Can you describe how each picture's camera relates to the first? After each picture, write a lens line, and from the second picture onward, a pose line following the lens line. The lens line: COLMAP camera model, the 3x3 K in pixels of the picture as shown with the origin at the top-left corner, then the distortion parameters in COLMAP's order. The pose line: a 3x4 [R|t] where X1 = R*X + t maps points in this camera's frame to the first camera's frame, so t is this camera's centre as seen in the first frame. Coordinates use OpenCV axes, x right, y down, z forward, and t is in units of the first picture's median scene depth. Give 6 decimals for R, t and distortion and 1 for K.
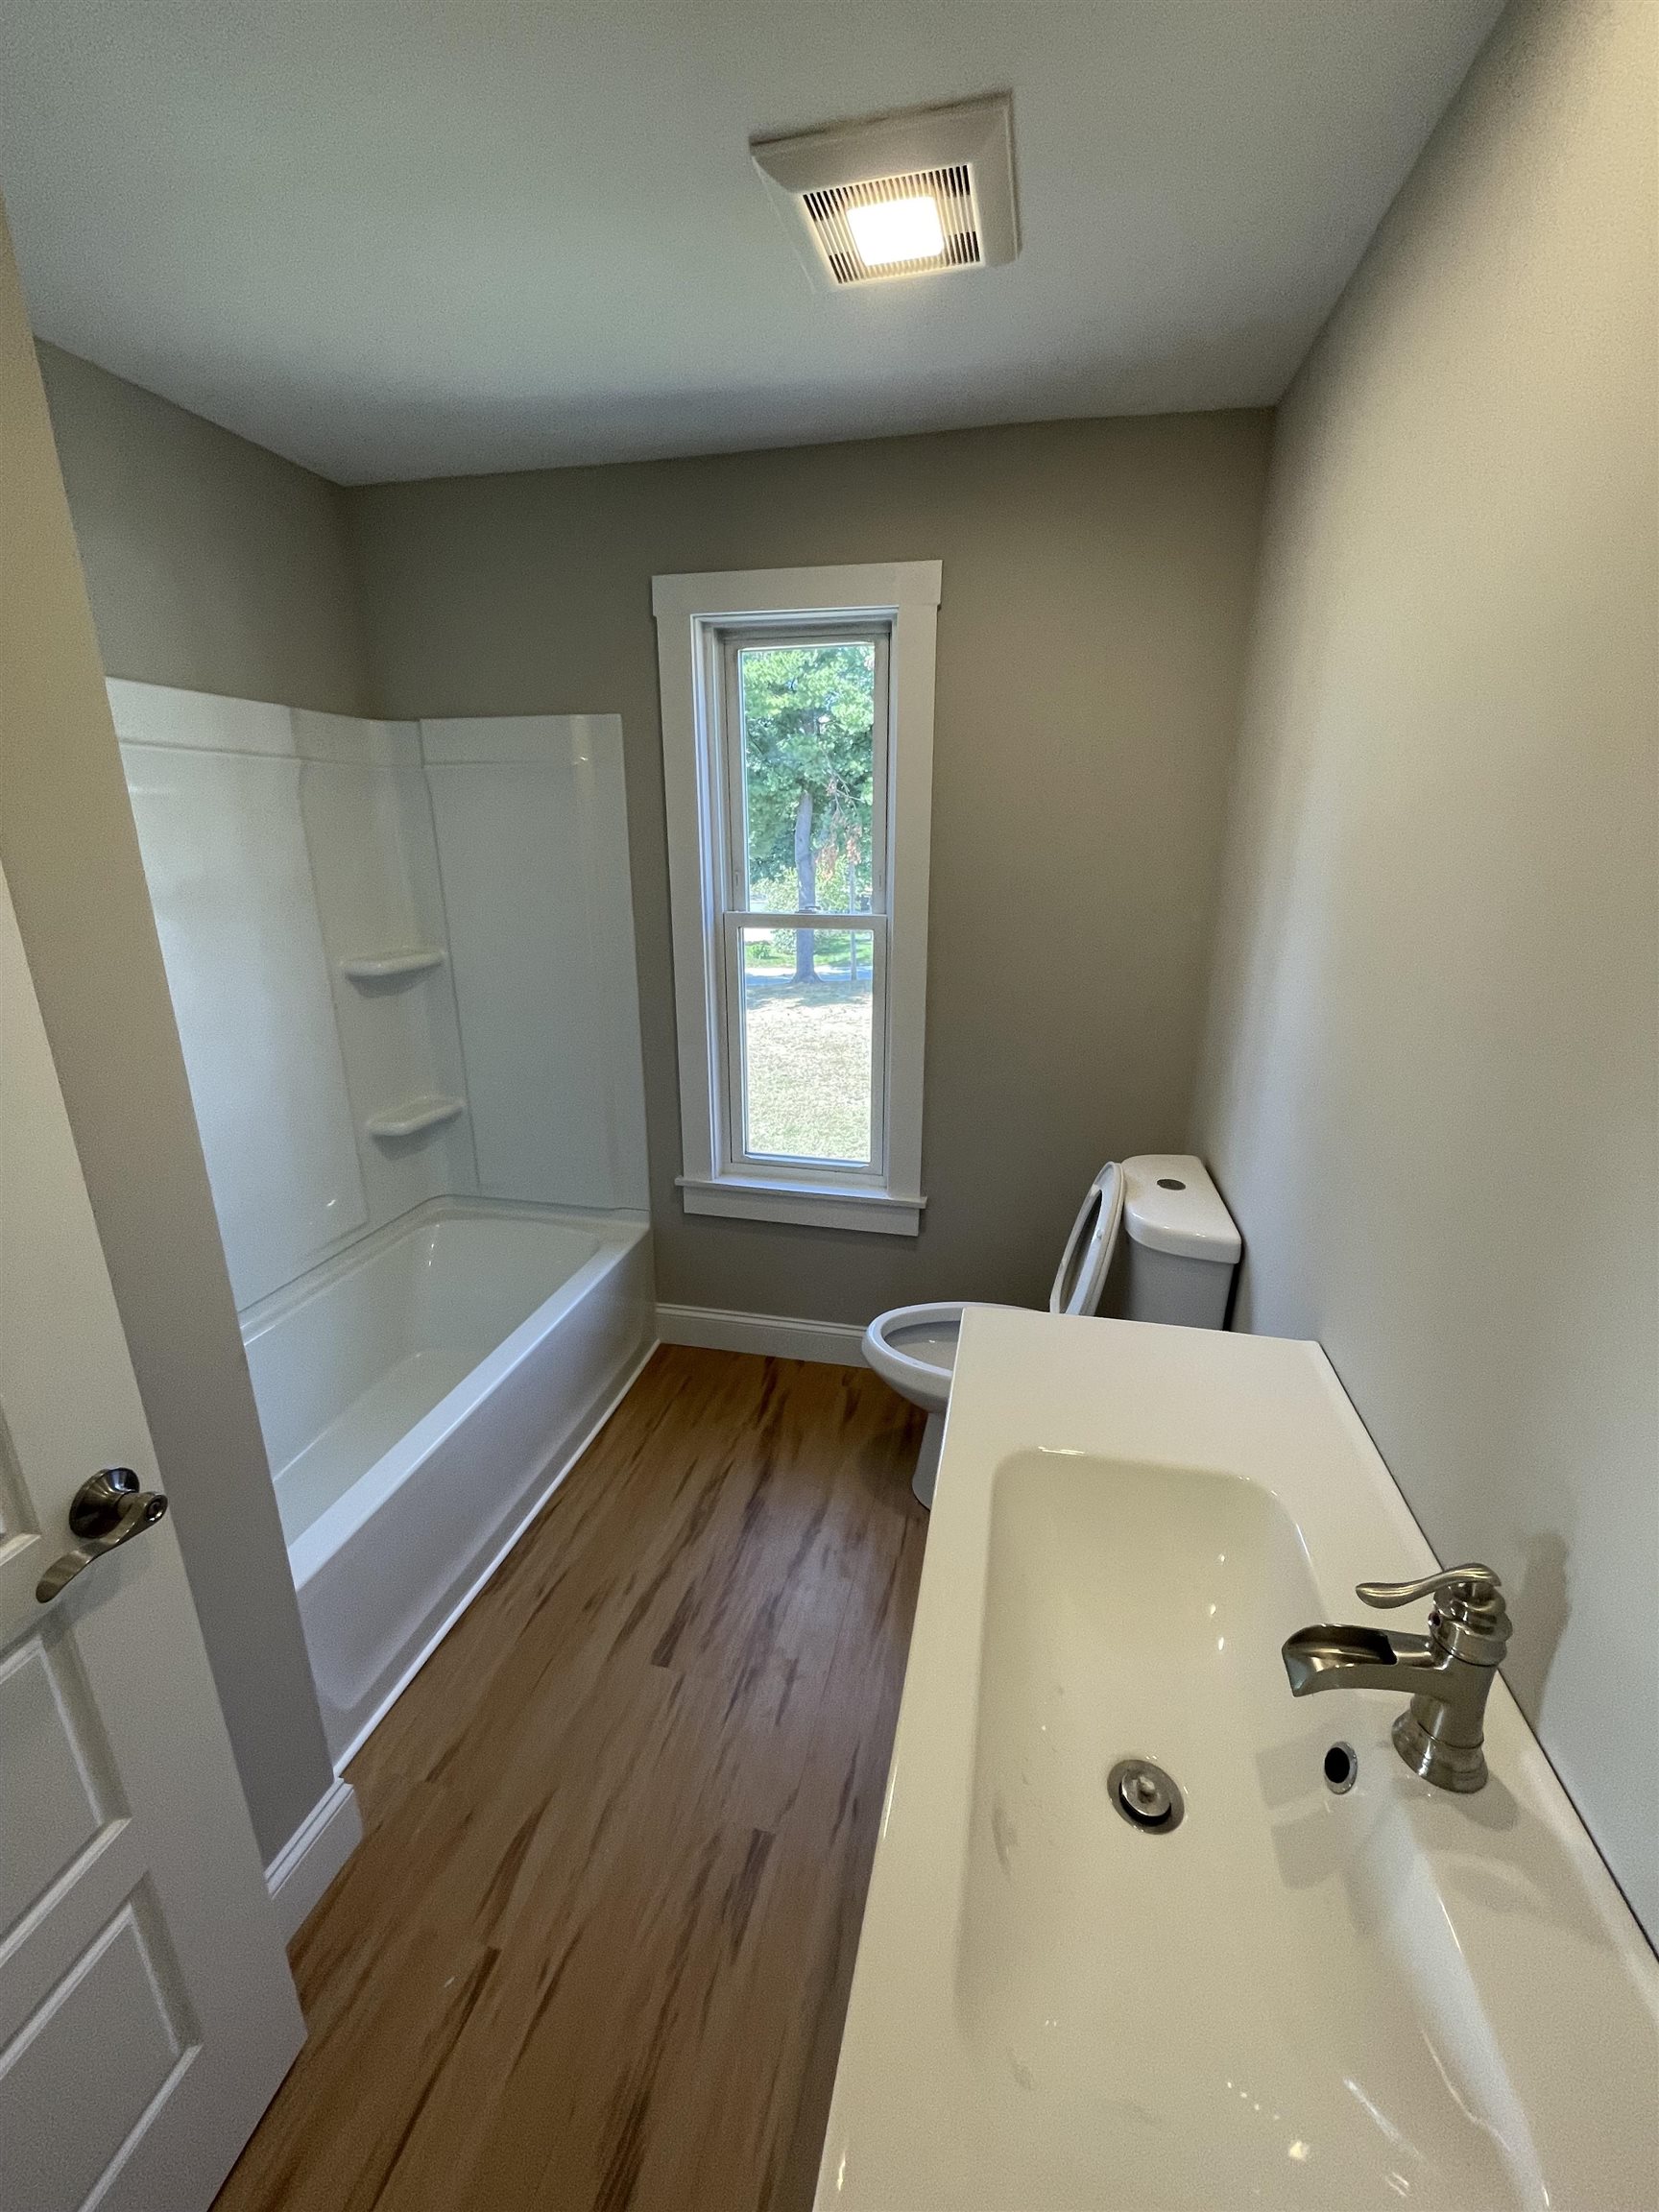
lens RADIAL K [[894.3, 0, 827.7], [0, 894.3, 1105.5], [0, 0, 1]] dist [-0.003266, -0.000676]
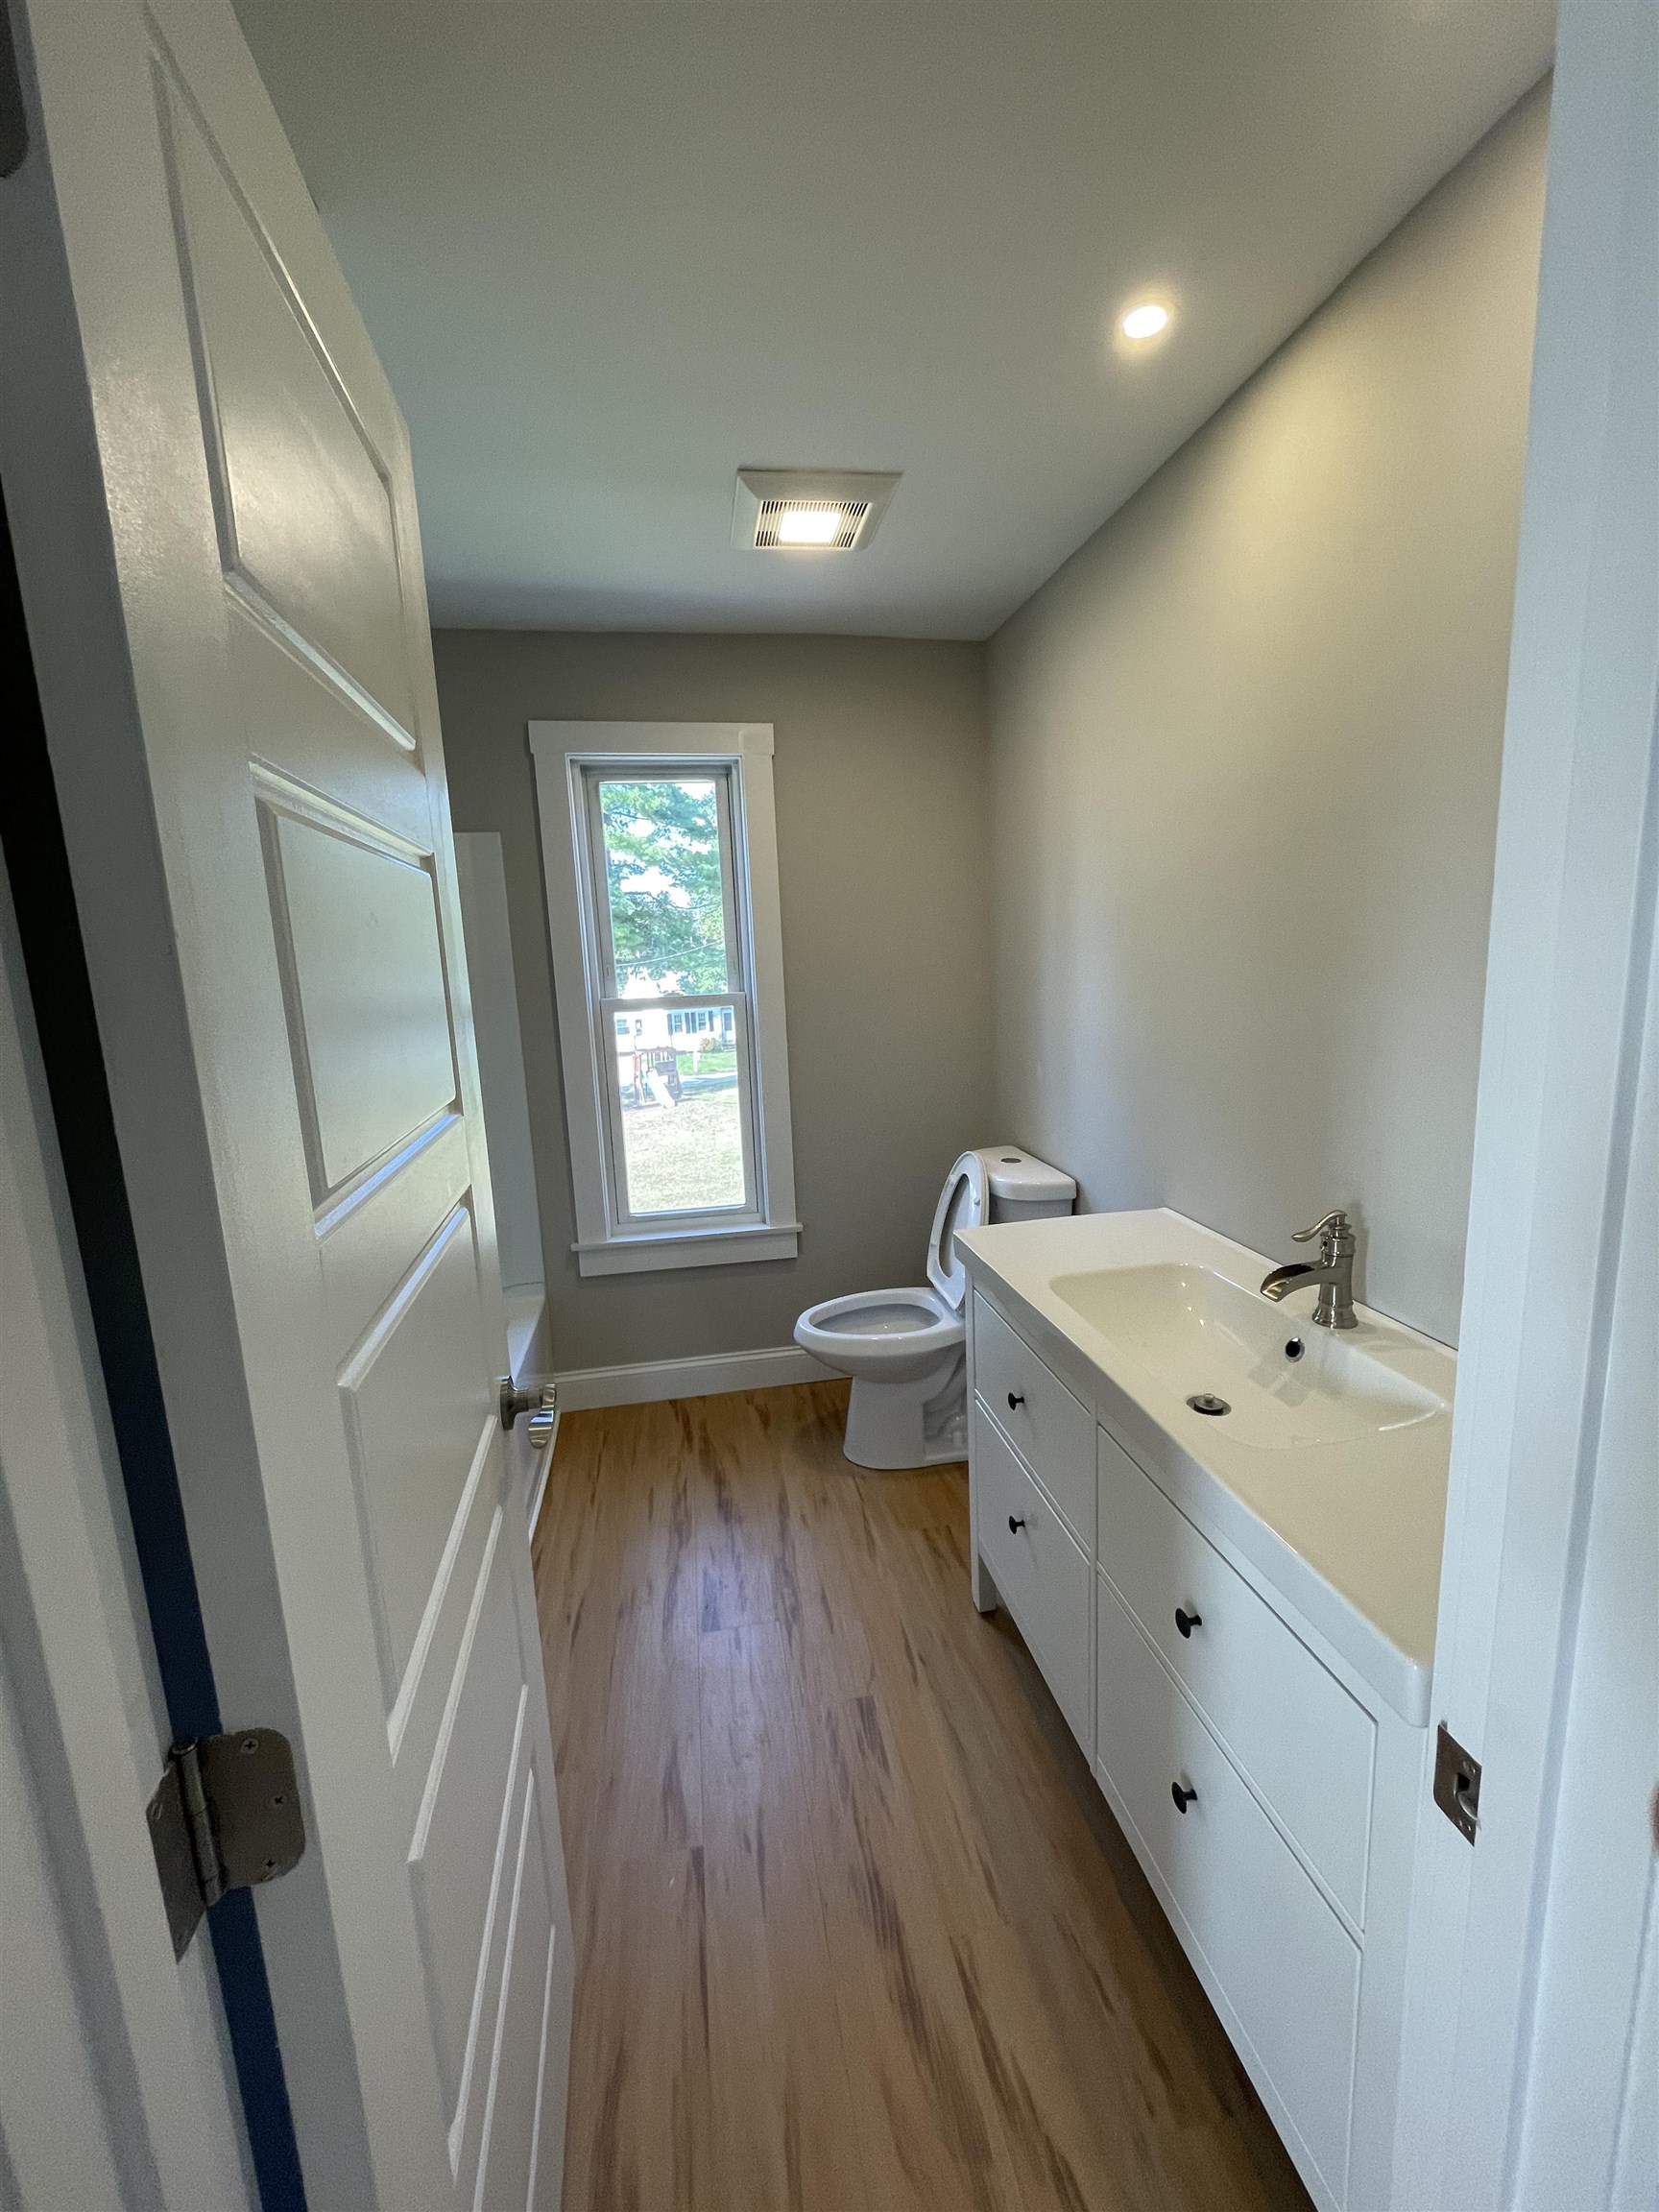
lens RADIAL K [[894.3, 0, 833.4], [0, 894.3, 1103.4], [0, 0, 1]] dist [-0.003266, -0.000676]
pose [[0.921779, -0.101162, 0.374286, -0.314018], [0.151014, 0.982802, -0.106281, 0.089998], [-0.357097, 0.154490, 0.921203, -0.153410]]
